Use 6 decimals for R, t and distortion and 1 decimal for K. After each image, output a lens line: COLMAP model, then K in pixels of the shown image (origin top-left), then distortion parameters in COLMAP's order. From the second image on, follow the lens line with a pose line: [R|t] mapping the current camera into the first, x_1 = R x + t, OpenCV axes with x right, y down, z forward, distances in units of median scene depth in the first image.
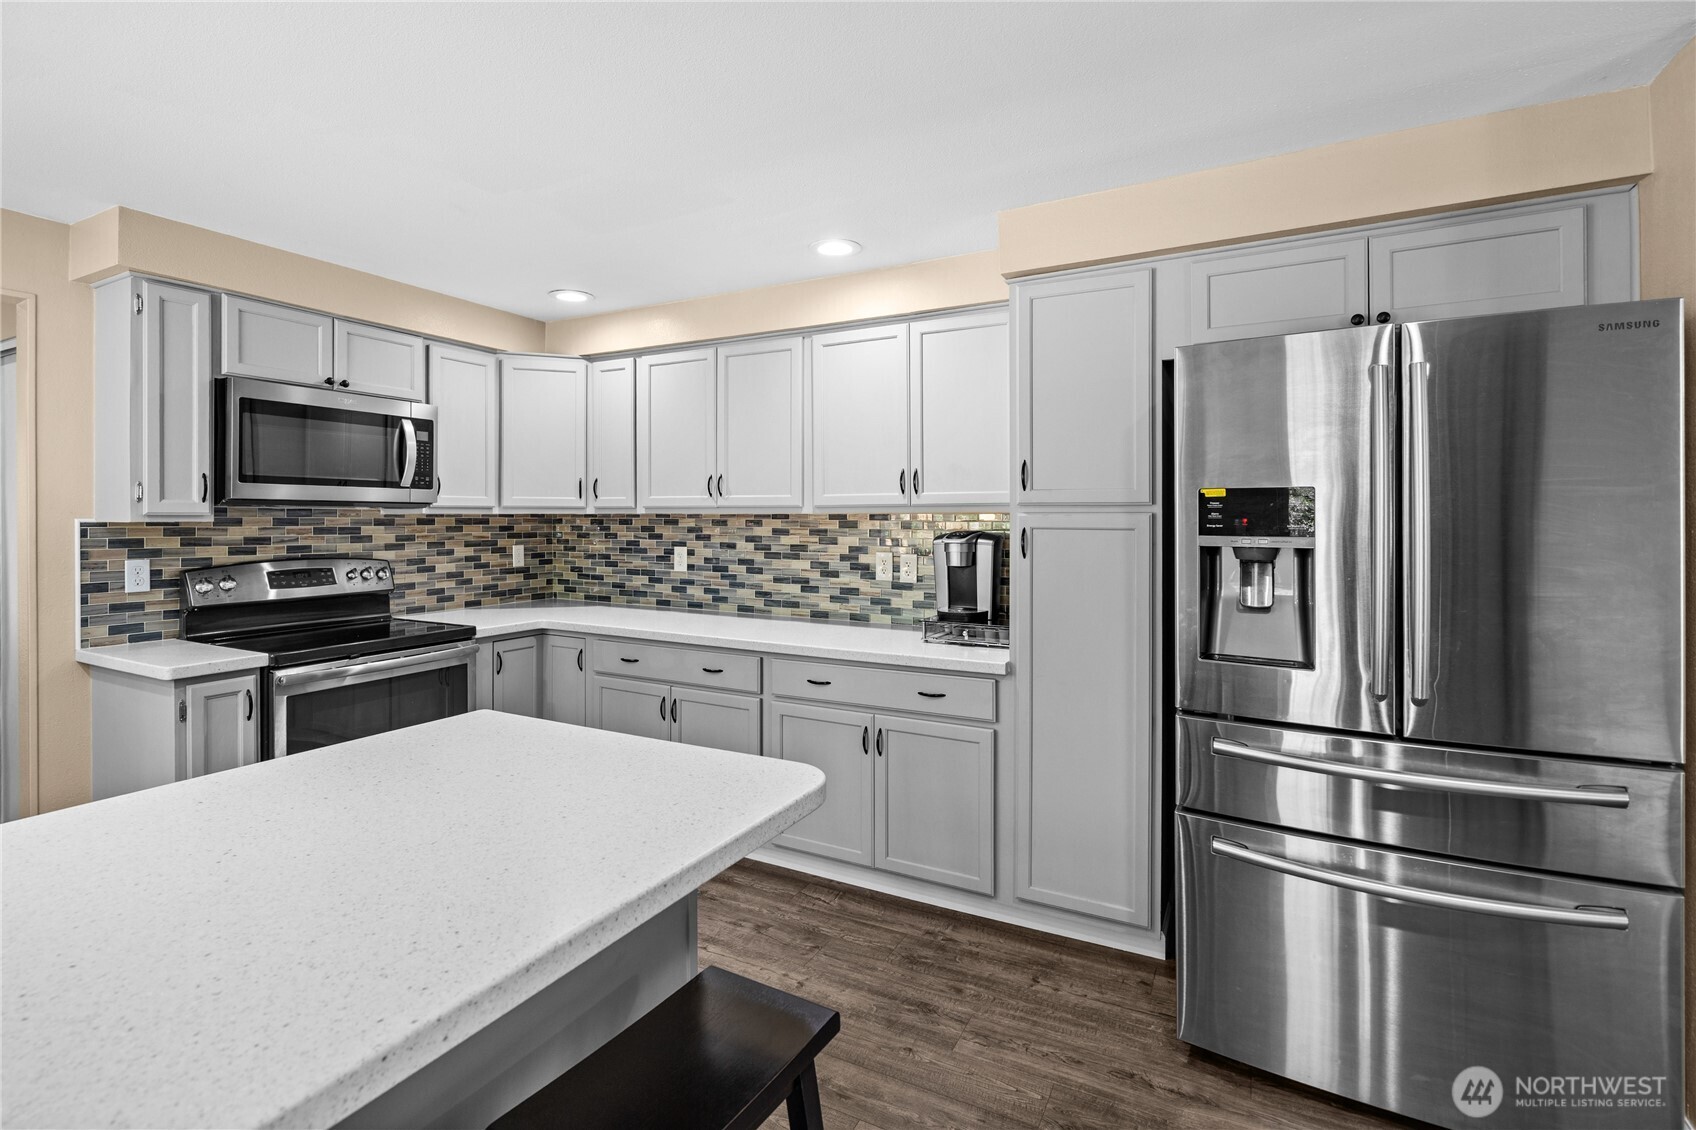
lens RADIAL K [[796.8, 0, 864.6], [0, 796.8, 517.2], [0, 0, 1]] dist [-0.015321, 0.004168]
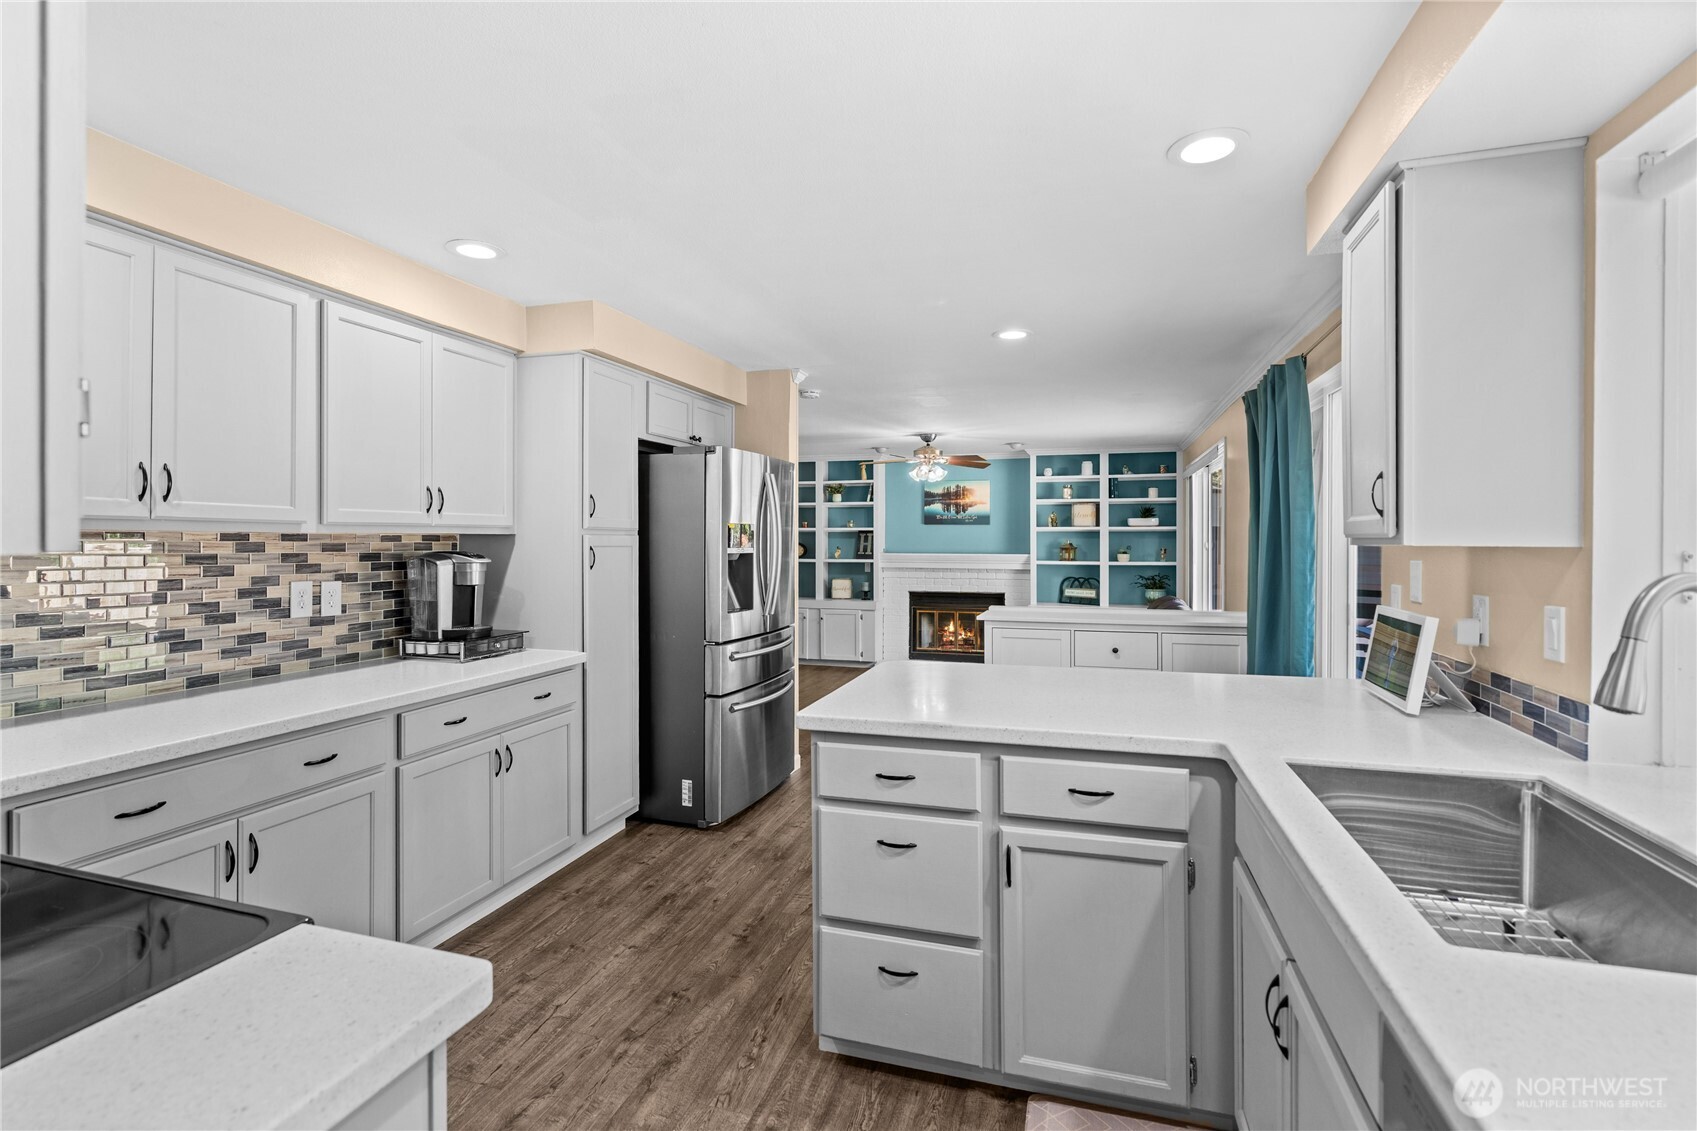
lens RADIAL K [[797.2, 0, 843.1], [0, 797.2, 532.1], [0, 0, 1]] dist [-0.015321, 0.004168]
pose [[-0.183513, 0.002957, 0.983013, -0.843374], [-0.008254, 0.999956, -0.004549, -0.005970], [-0.982983, -0.008949, -0.183480, 0.608819]]
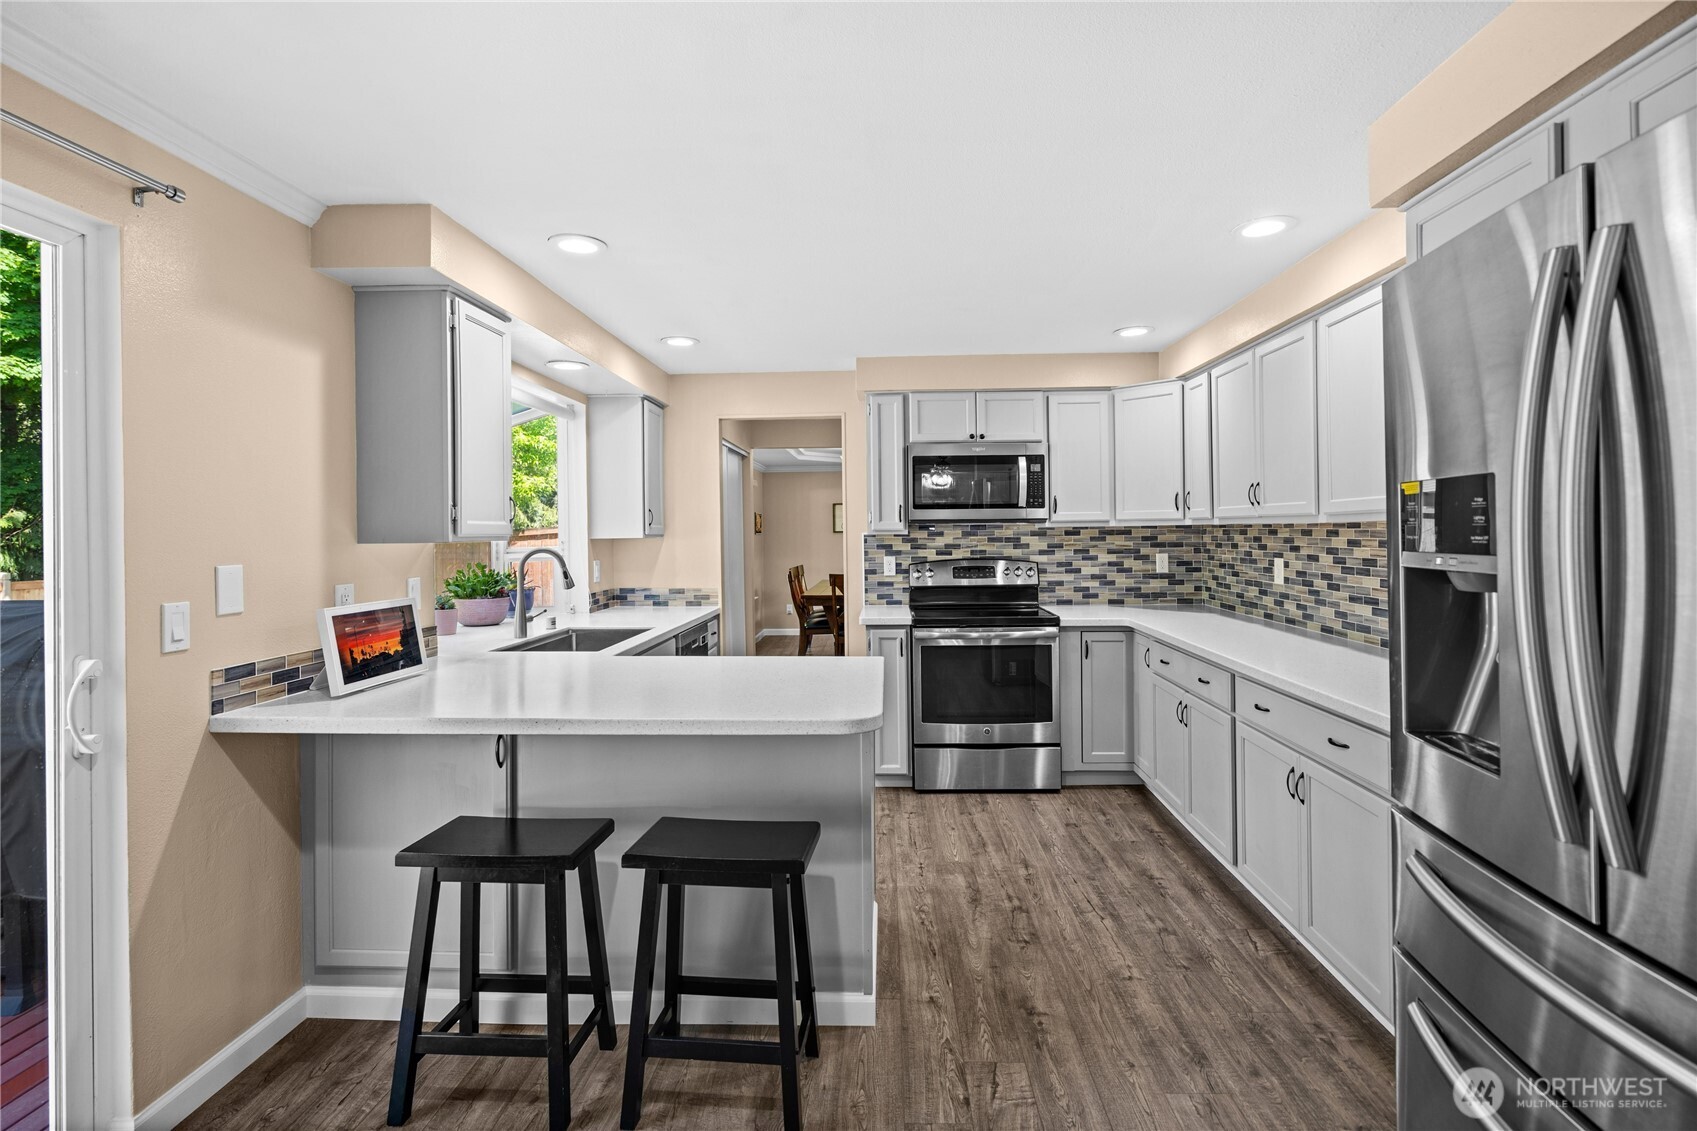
lens RADIAL K [[797.2, 0, 829.6], [0, 797.2, 533.6], [0, 0, 1]] dist [-0.015321, 0.004168]
pose [[0.398205, -0.003541, -0.917290, 0.476523], [0.012390, 0.999922, 0.001519, 0.000032], [0.917213, -0.011970, 0.398217, 0.154975]]
